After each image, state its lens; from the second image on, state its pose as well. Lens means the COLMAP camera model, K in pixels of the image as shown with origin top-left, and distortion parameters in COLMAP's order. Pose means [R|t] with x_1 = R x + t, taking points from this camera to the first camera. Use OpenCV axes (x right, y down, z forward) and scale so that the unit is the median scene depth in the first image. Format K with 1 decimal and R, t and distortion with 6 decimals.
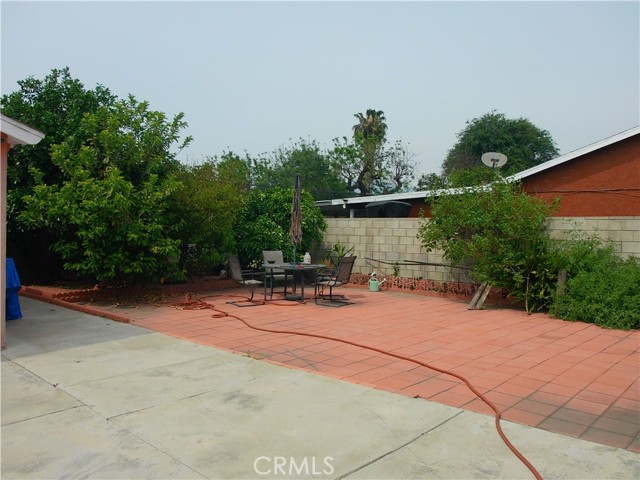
lens RADIAL K [[515.5, 0, 320.0], [0, 515.5, 240.0], [0, 0, 1]] dist [0.029133, -0.071962]
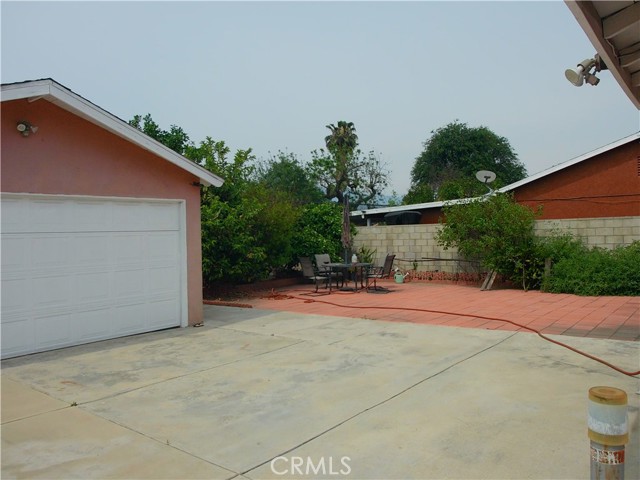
lens RADIAL K [[515.5, 0, 320.0], [0, 515.5, 240.0], [0, 0, 1]] dist [0.029133, -0.071962]
pose [[0.996595, -0.039360, 0.072456, -0.174048], [0.040338, 0.999113, -0.012082, 0.000826], [-0.071916, 0.014963, 0.997298, -0.248234]]
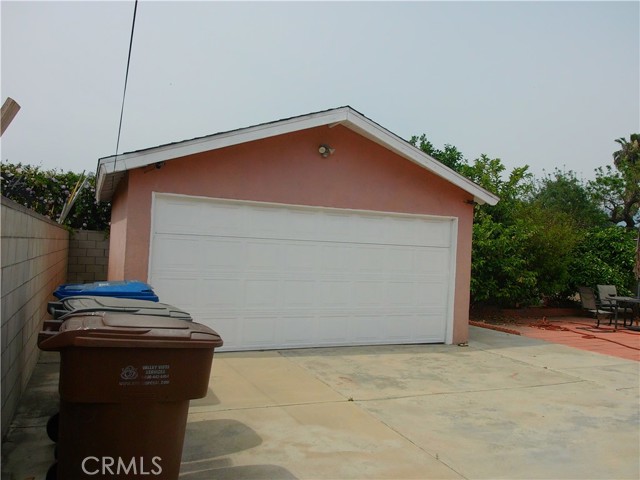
lens RADIAL K [[515.5, 0, 320.0], [0, 515.5, 240.0], [0, 0, 1]] dist [0.029133, -0.071962]
pose [[0.912056, 0.019927, -0.409581, -0.186484], [-0.042862, 0.997980, -0.046892, 0.002021], [0.407819, 0.060323, 0.911068, -0.251375]]
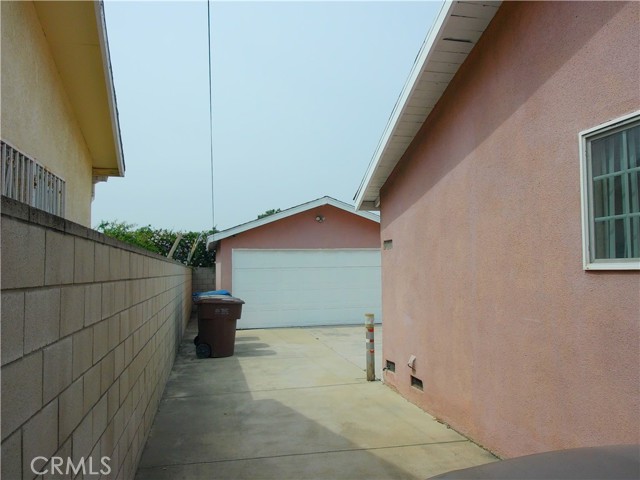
lens RADIAL K [[515.5, 0, 320.0], [0, 515.5, 240.0], [0, 0, 1]] dist [0.029133, -0.071962]
pose [[0.814508, -0.058221, -0.577224, 0.225225], [0.007688, 0.995948, -0.089606, 0.016619], [0.580101, 0.068547, 0.811655, -0.623966]]
